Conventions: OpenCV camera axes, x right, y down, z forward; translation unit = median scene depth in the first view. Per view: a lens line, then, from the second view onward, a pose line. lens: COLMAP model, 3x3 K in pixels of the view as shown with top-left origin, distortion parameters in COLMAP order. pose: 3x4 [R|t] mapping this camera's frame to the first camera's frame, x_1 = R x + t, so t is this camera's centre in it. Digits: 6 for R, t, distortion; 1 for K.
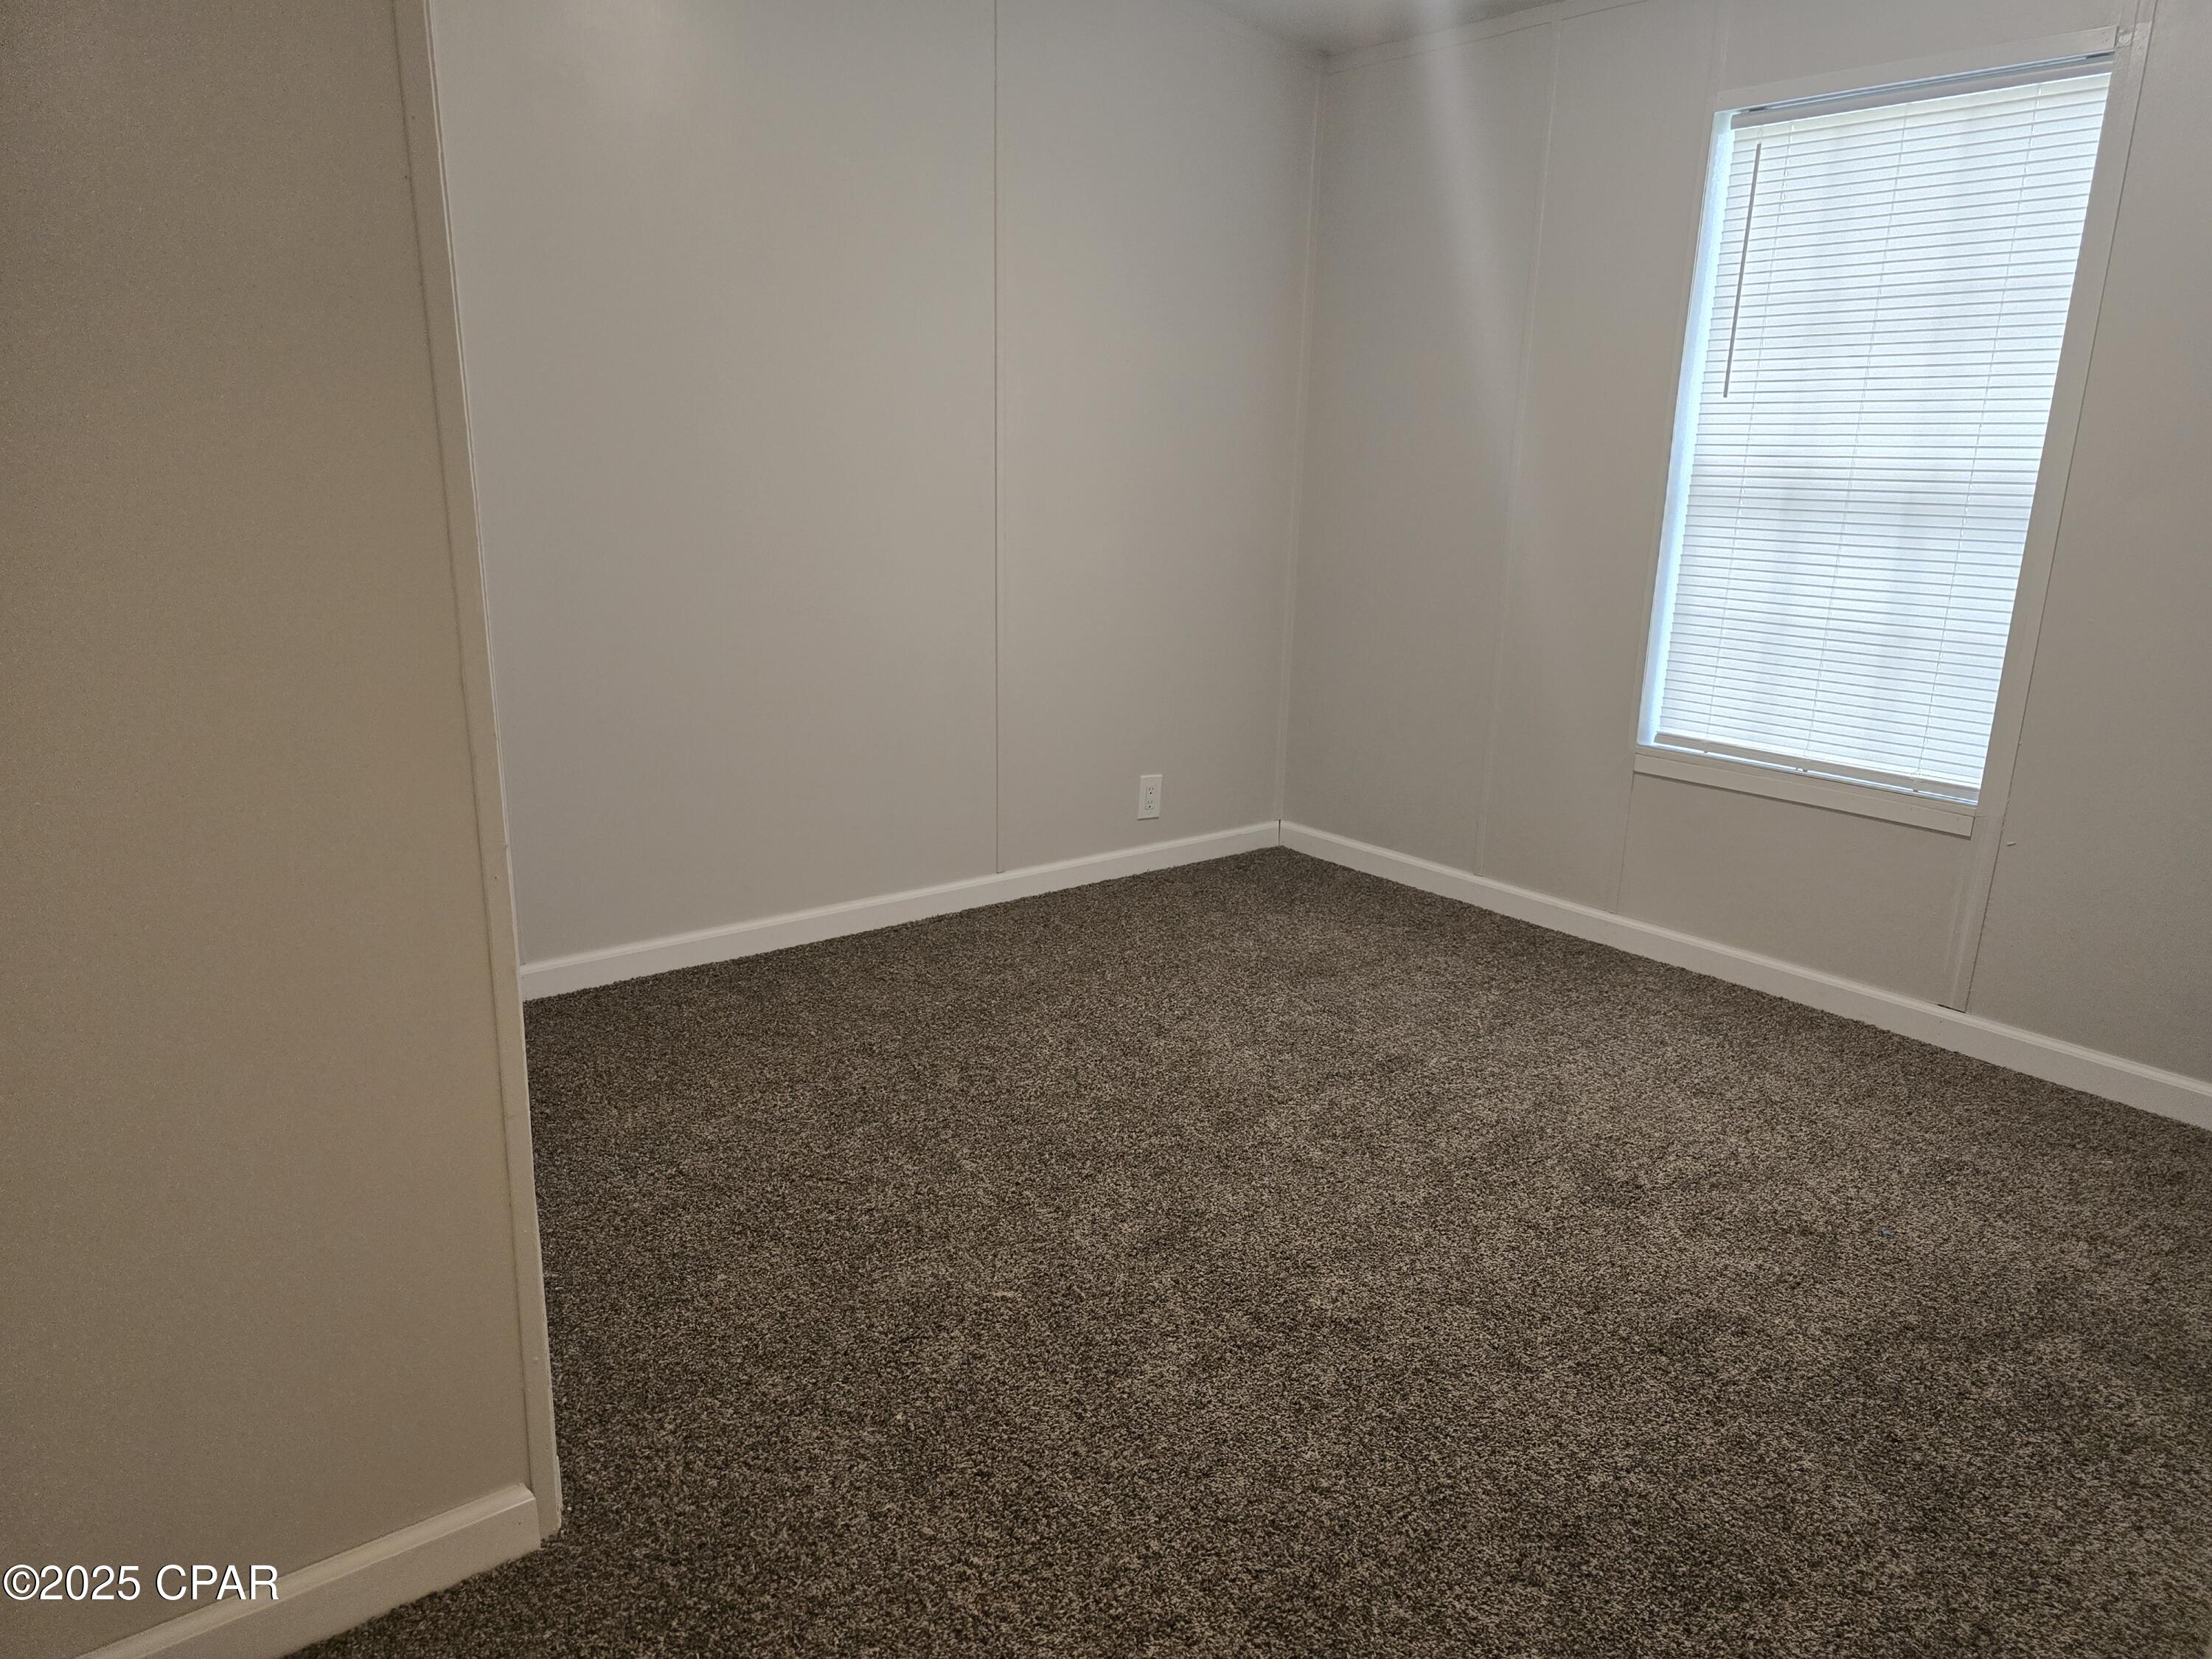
lens RADIAL K [[1481.8, 0, 1126.8], [0, 1481.8, 851.4], [0, 0, 1]] dist [0.049489, -0.044333]
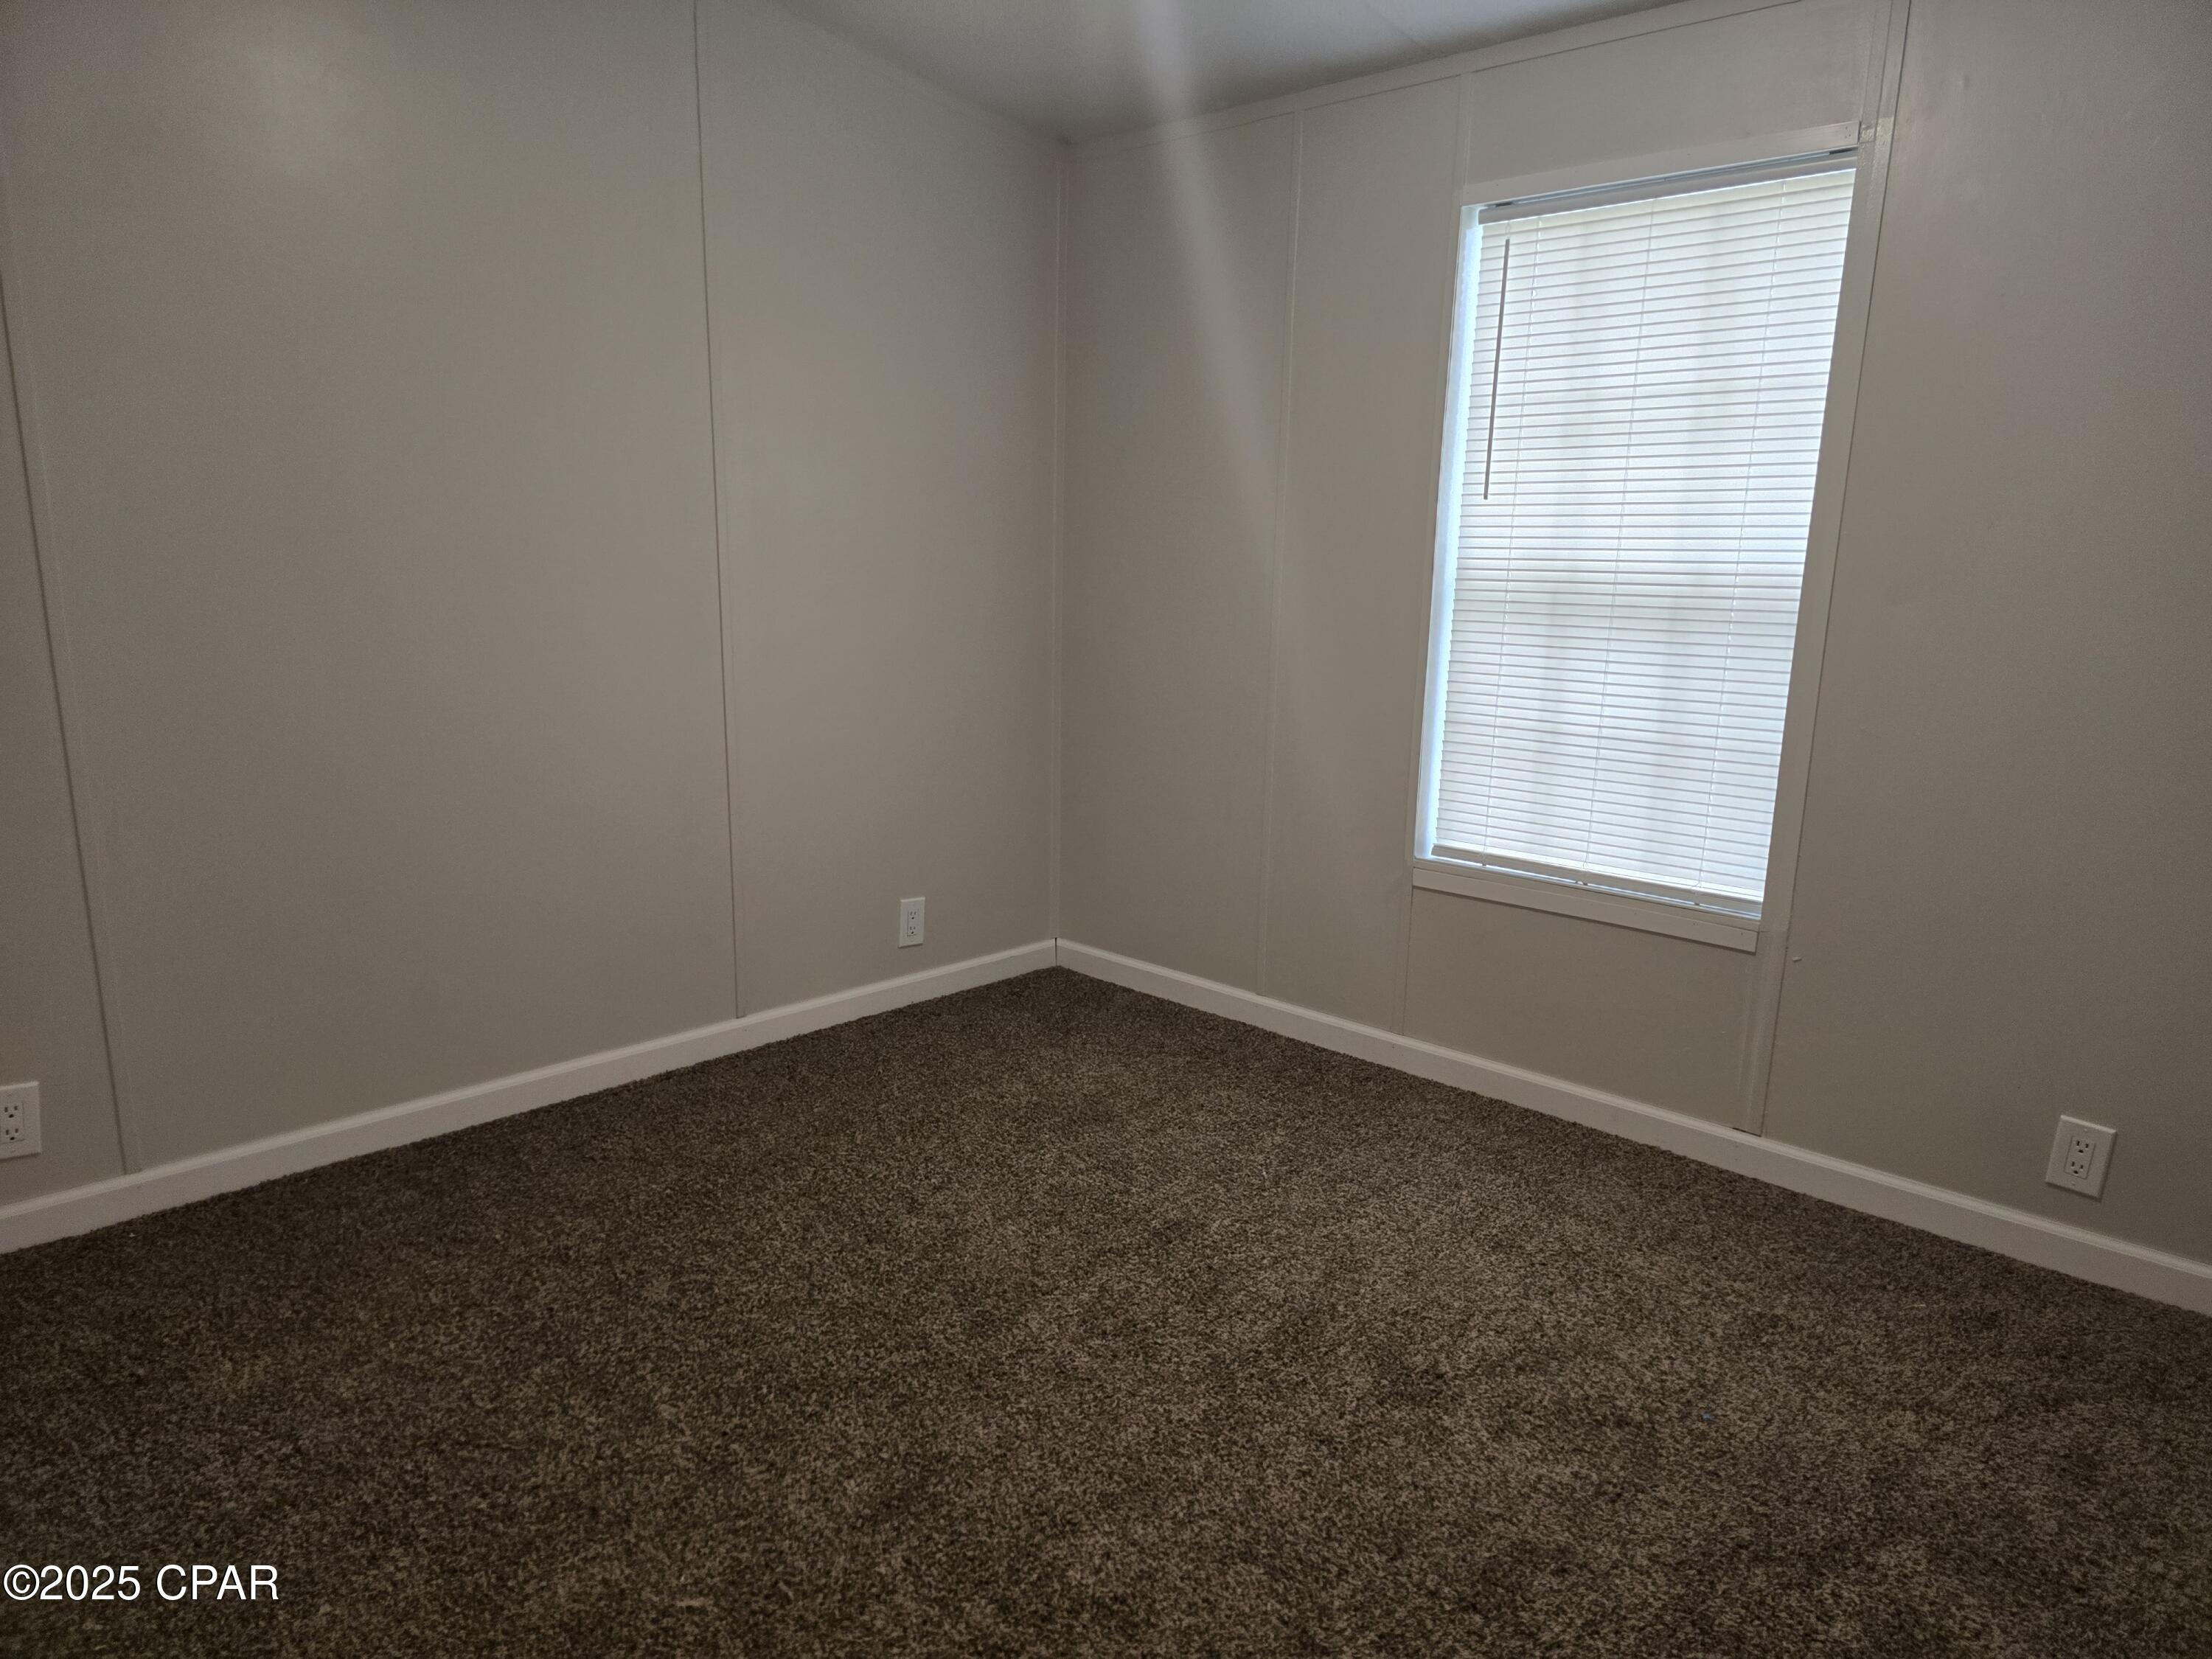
lens RADIAL K [[1481.8, 0, 1100.1], [0, 1481.8, 871.9], [0, 0, 1]] dist [0.049489, -0.044333]
pose [[0.992542, -0.032785, 0.117415, 0.039144], [0.037891, 0.998419, -0.041521, -0.039722], [-0.115868, 0.045660, 0.992215, 0.105339]]
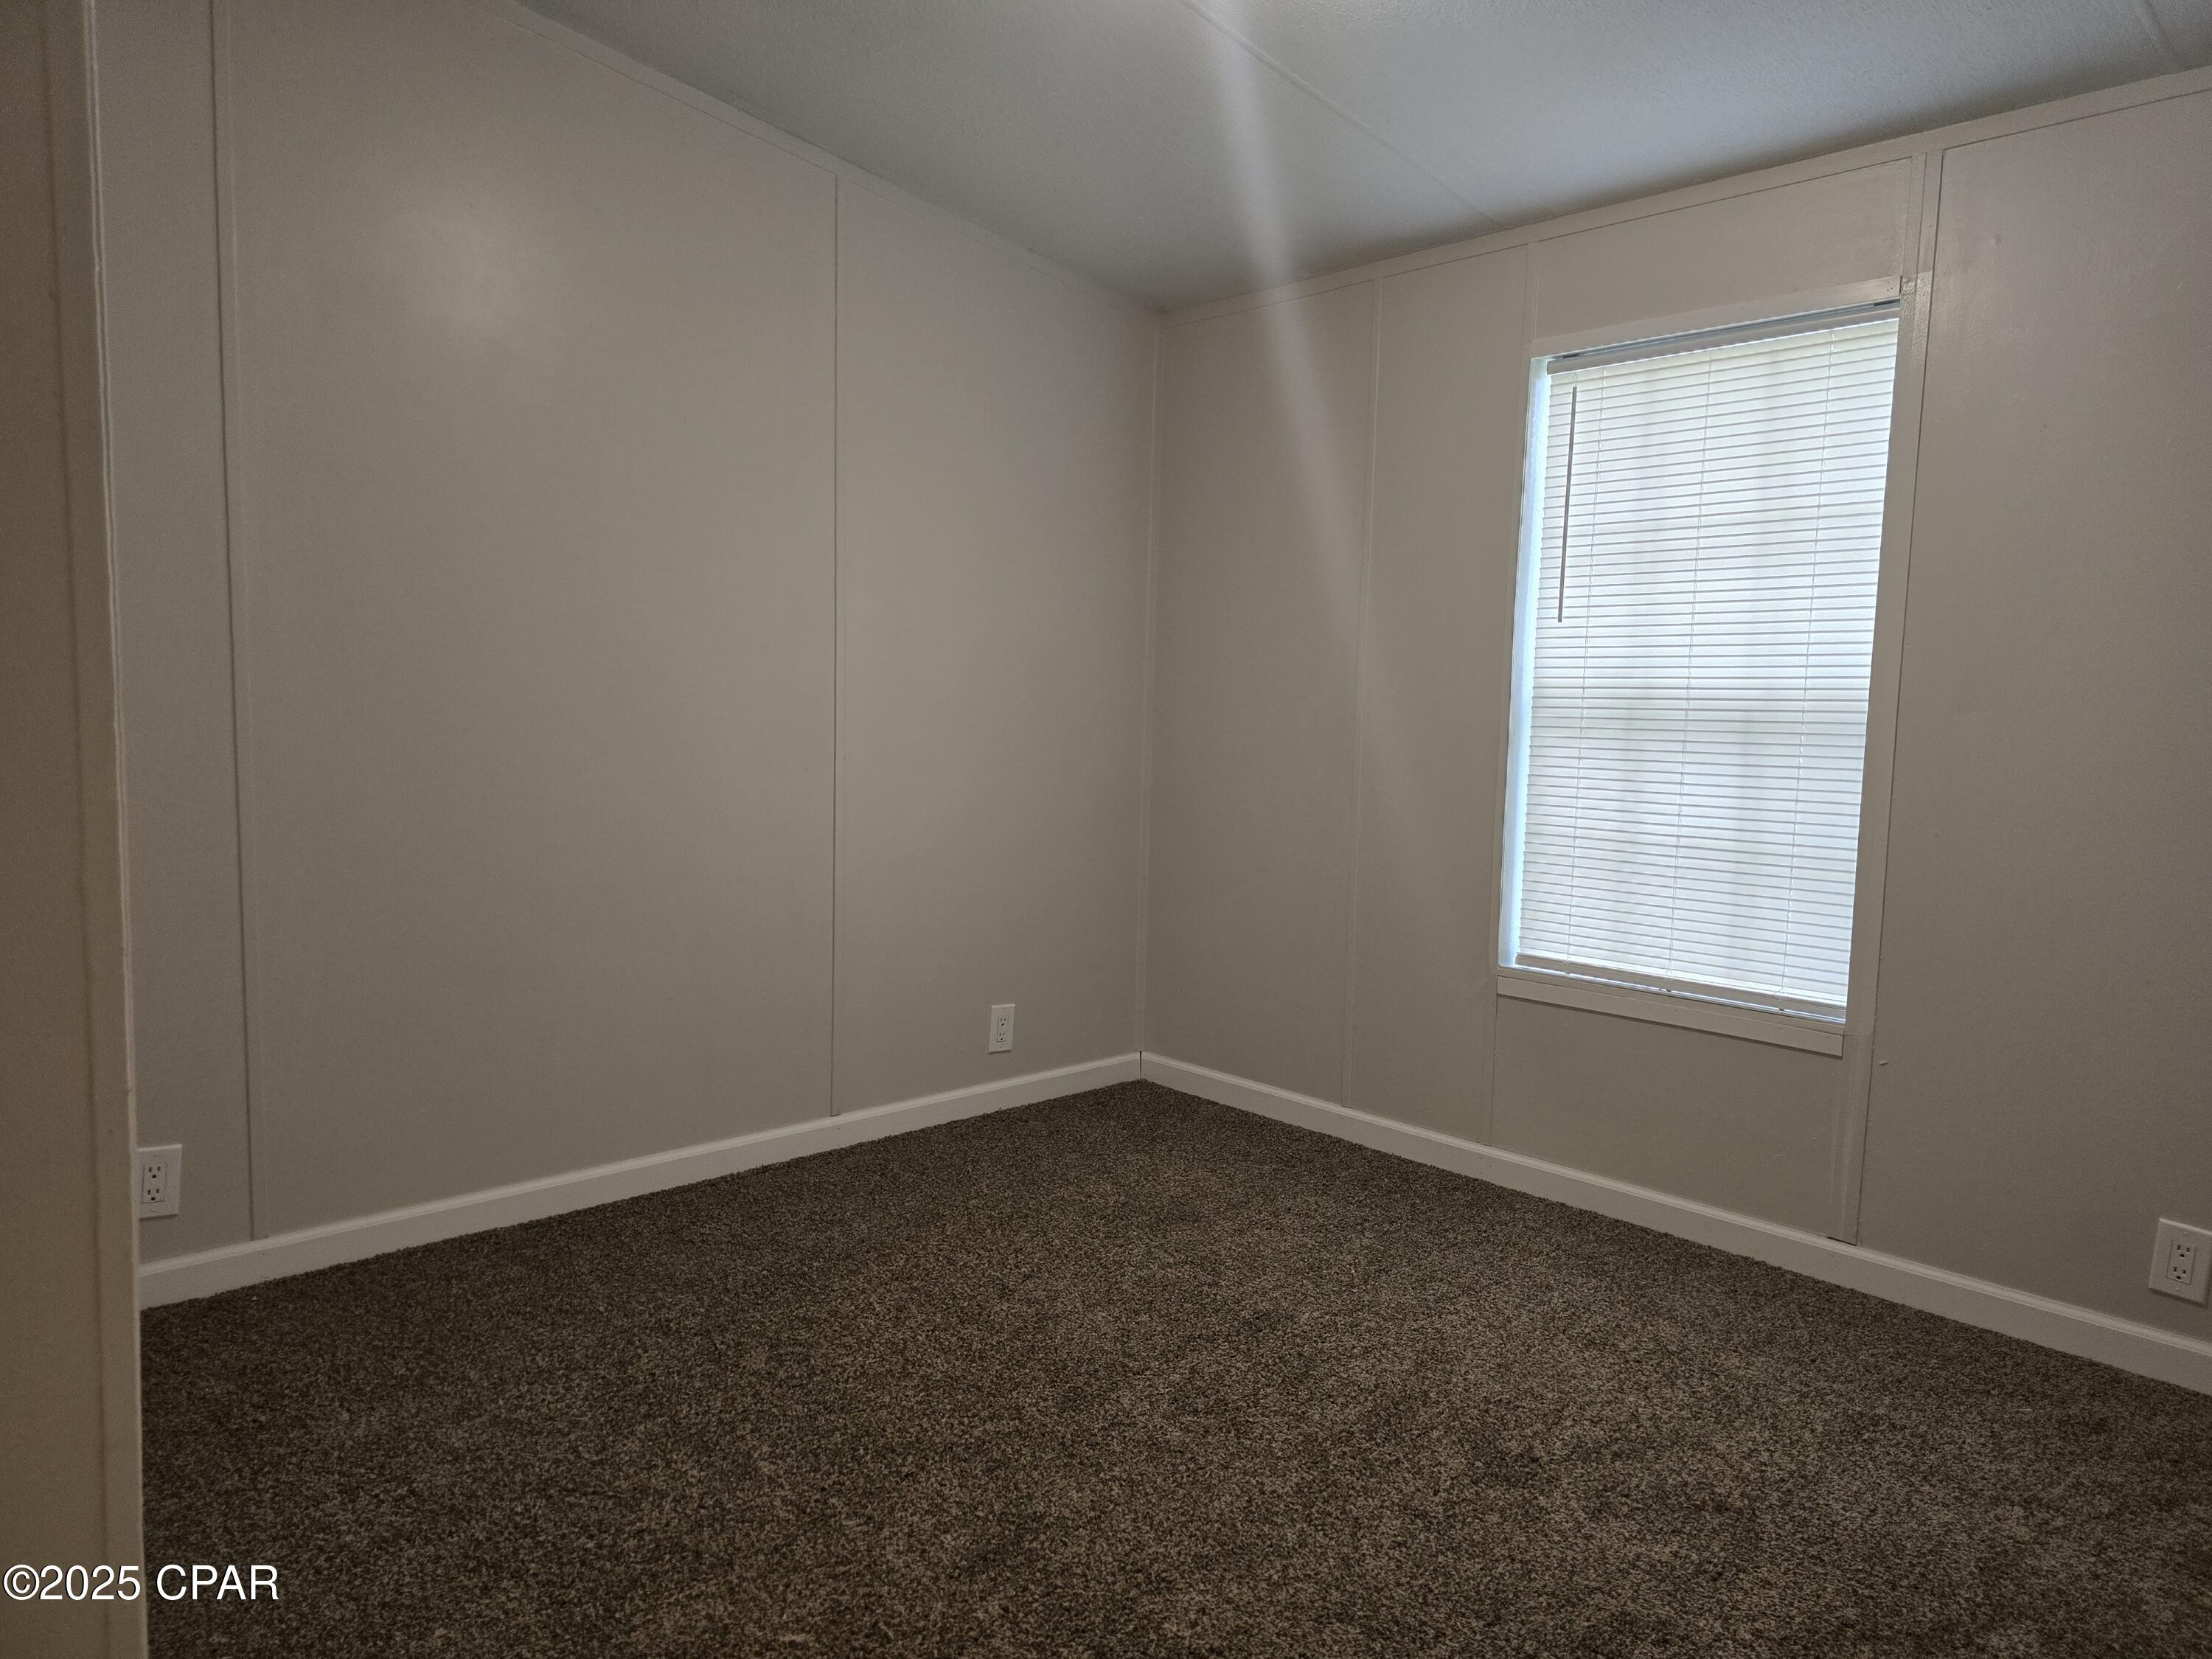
lens RADIAL K [[1481.8, 0, 1119.5], [0, 1481.8, 832.4], [0, 0, 1]] dist [0.049489, -0.044333]
pose [[0.996651, -0.006741, 0.081501, 0.022899], [0.020705, 0.984926, -0.171734, 0.004142], [-0.079114, 0.172846, 0.981766, 0.069541]]
